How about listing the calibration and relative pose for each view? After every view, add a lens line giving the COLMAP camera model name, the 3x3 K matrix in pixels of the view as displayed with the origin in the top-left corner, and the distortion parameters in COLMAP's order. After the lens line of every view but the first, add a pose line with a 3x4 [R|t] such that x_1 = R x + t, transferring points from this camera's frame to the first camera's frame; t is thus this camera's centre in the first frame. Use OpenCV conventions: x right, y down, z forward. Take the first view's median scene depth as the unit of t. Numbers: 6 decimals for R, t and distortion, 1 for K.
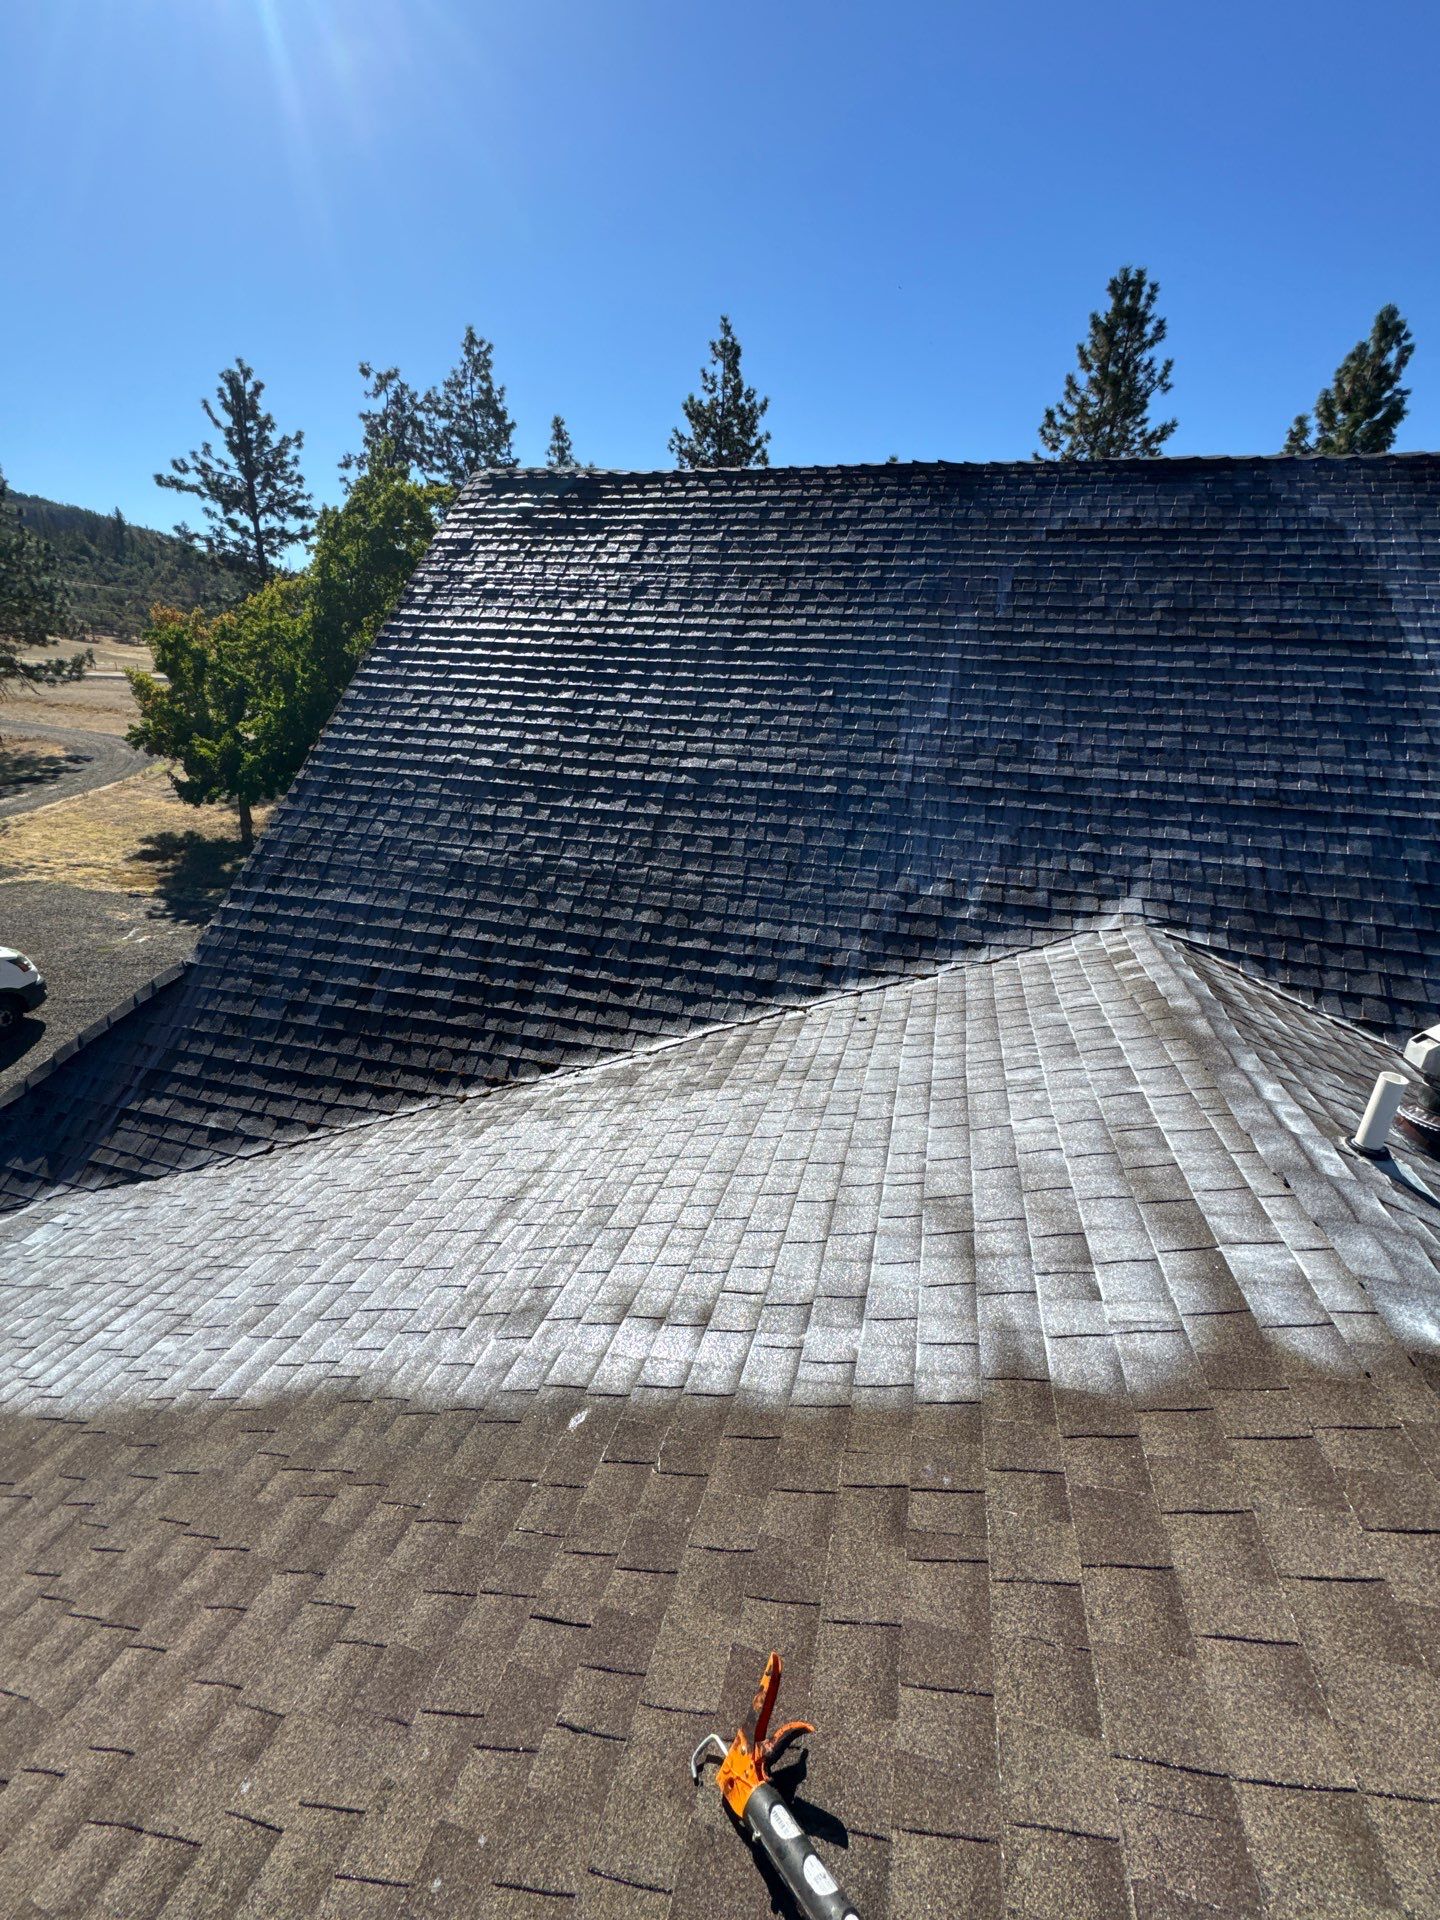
lens RADIAL K [[762.2, 0, 723.5], [0, 762.2, 957.8], [0, 0, 1]] dist [-0.003290, 0.000445]
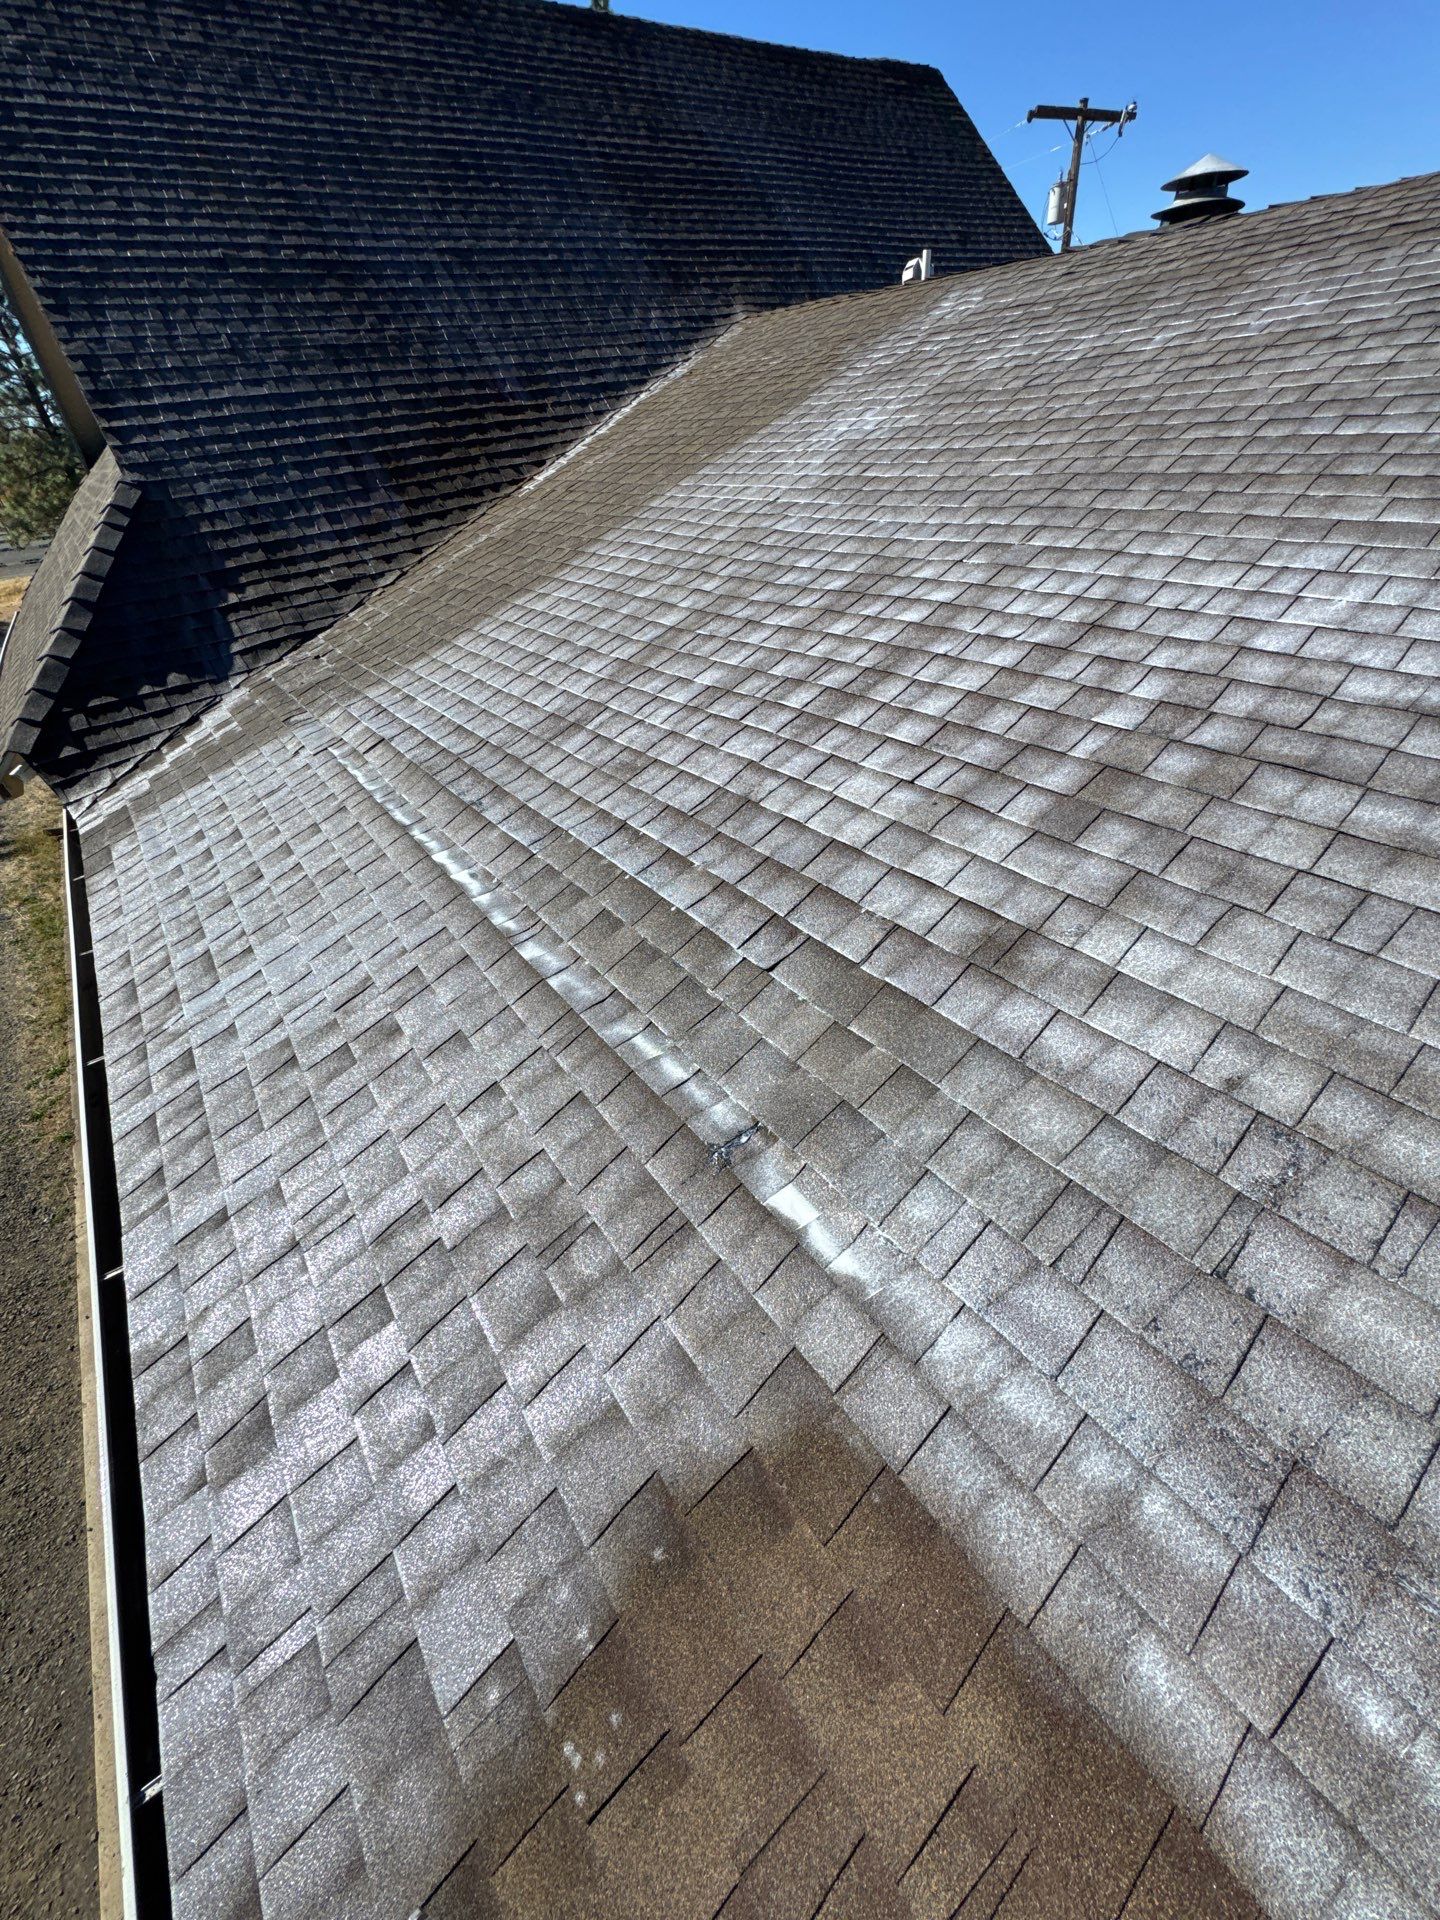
lens RADIAL K [[762.2, 0, 712.8], [0, 762.2, 950.4], [0, 0, 1]] dist [-0.003290, 0.000445]
pose [[0.593961, -0.539419, 0.596856, -1.367881], [0.379988, 0.842037, 0.382861, 0.486894], [-0.709098, -0.000607, 0.705110, -0.223729]]
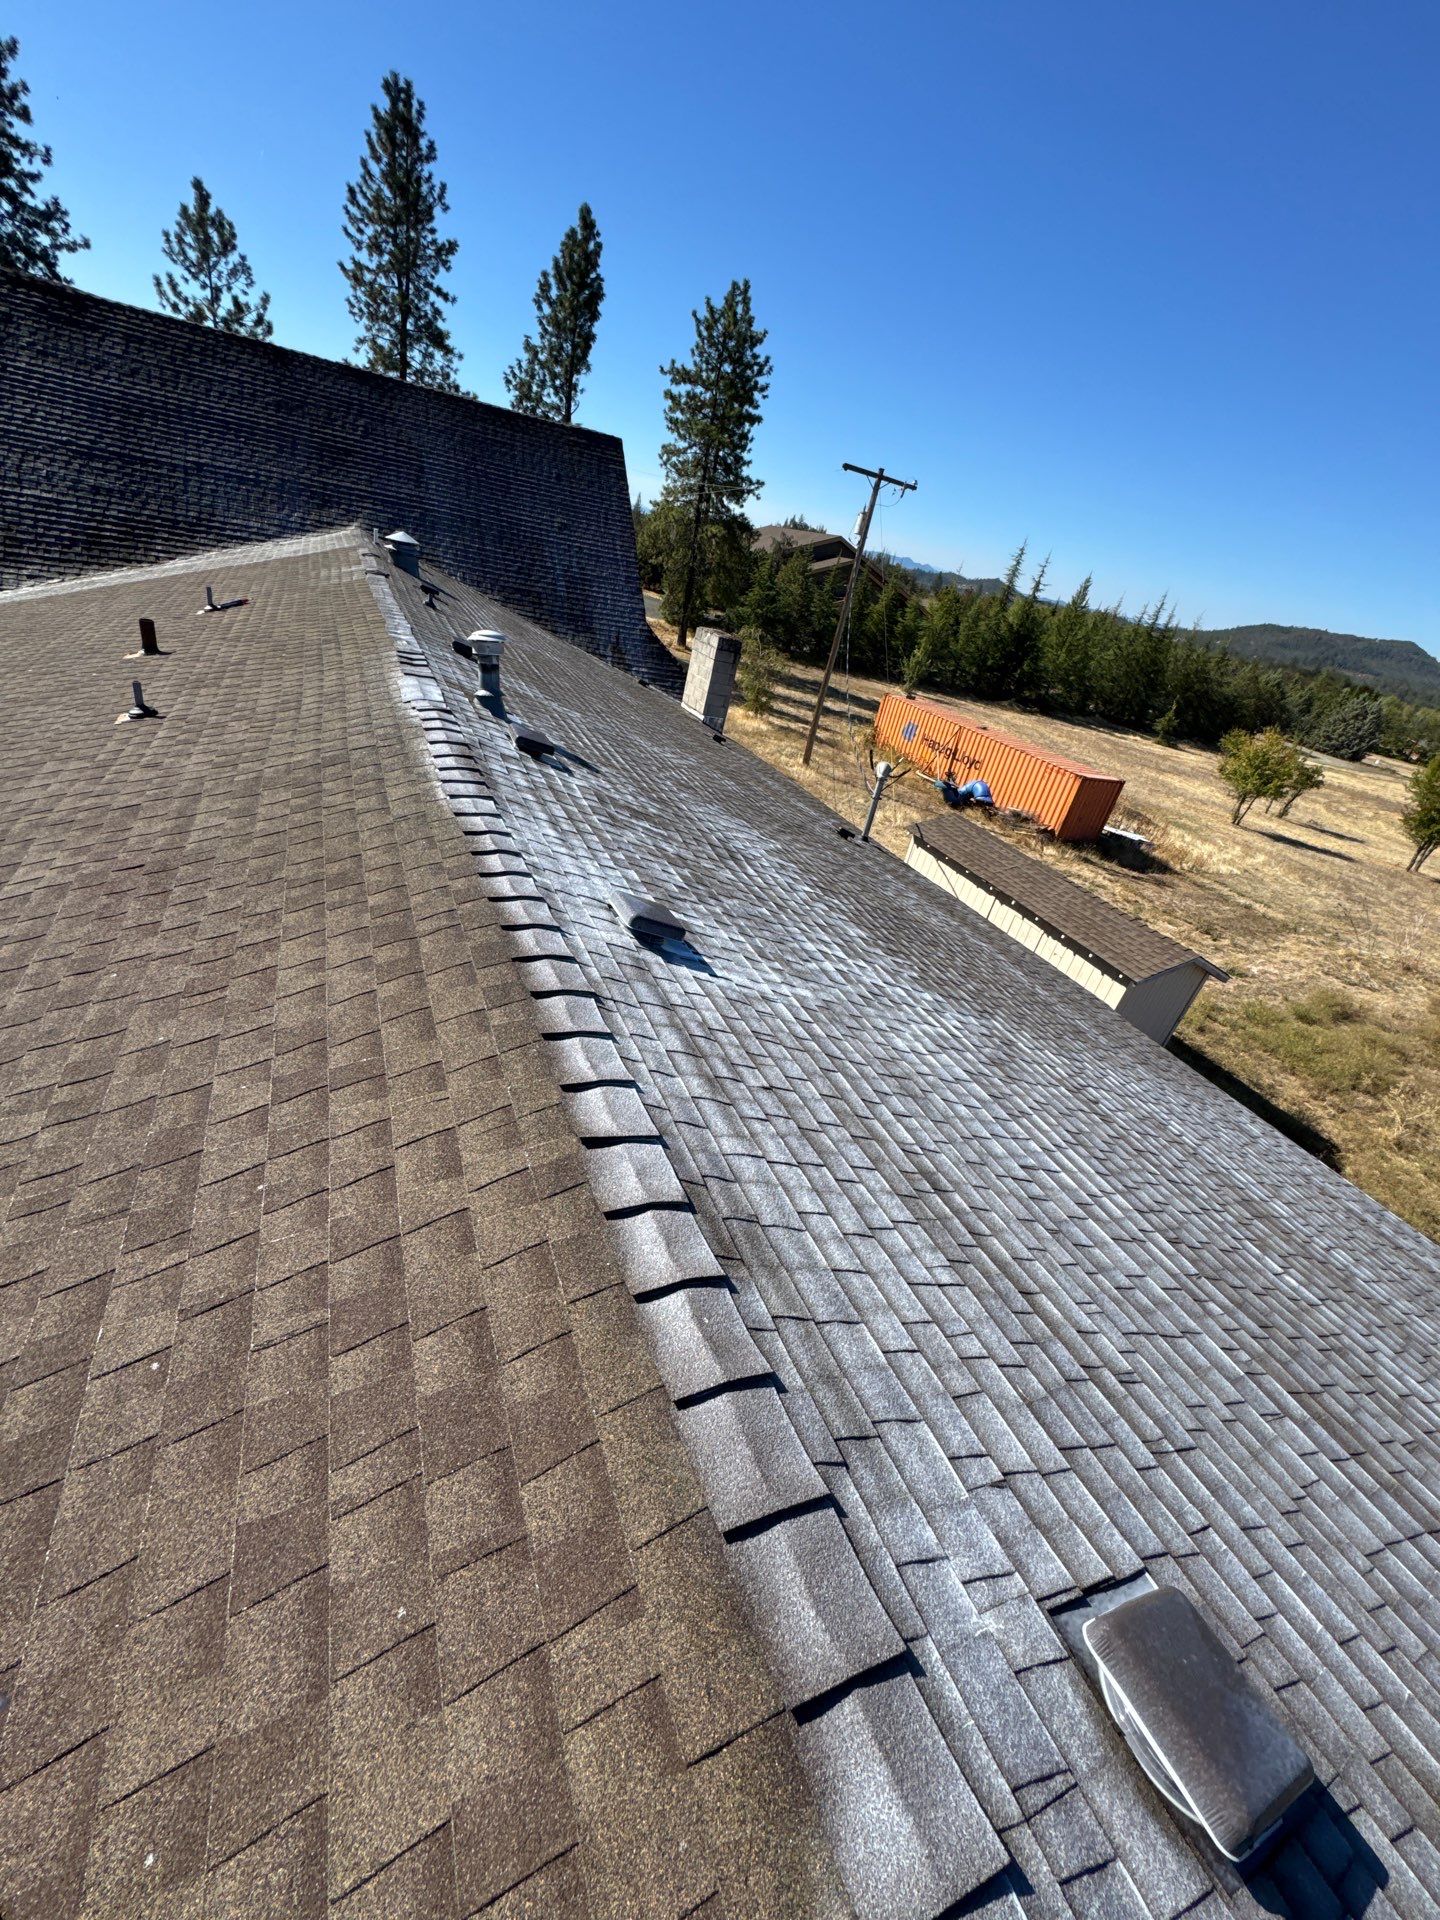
lens RADIAL K [[762.2, 0, 721.5], [0, 762.2, 953.5], [0, 0, 1]] dist [-0.003290, 0.000445]
pose [[0.755187, -0.214258, 0.619505, -0.803390], [0.065324, 0.964968, 0.254106, 1.056086], [-0.652246, -0.151429, 0.742727, -3.013255]]
